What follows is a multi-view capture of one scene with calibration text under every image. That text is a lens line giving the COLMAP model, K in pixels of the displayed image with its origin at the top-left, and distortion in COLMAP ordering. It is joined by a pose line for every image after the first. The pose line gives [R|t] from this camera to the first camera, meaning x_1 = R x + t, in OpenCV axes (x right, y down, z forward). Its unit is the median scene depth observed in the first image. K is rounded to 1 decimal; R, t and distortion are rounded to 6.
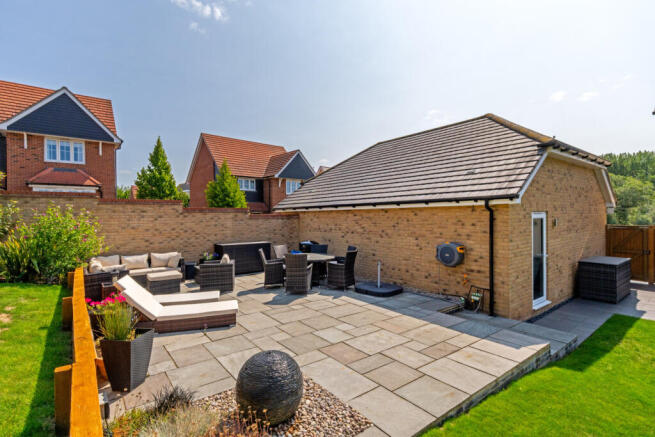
lens RADIAL K [[321.7, 0, 326.5], [0, 321.7, 218.5], [0, 0, 1]] dist [-0.004887, -0.000070]
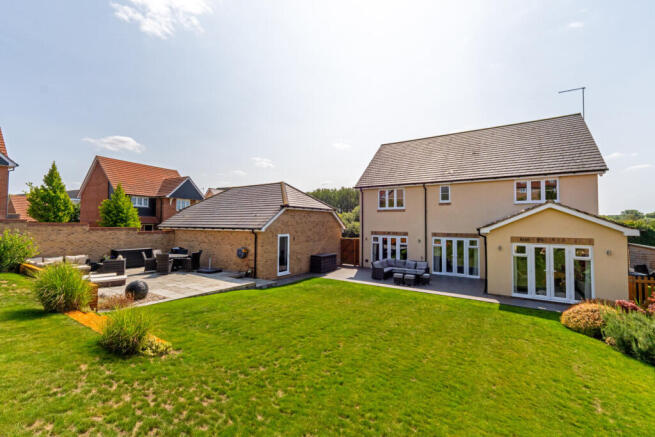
lens RADIAL K [[276.8, 0, 329.9], [0, 276.8, 216.3], [0, 0, 1]] dist [0.002812, -0.000300]
pose [[0.937903, 0.029618, 0.345630, 0.184868], [-0.015682, 0.998950, -0.043049, -0.043756], [-0.346542, 0.034956, 0.937383, -0.654027]]
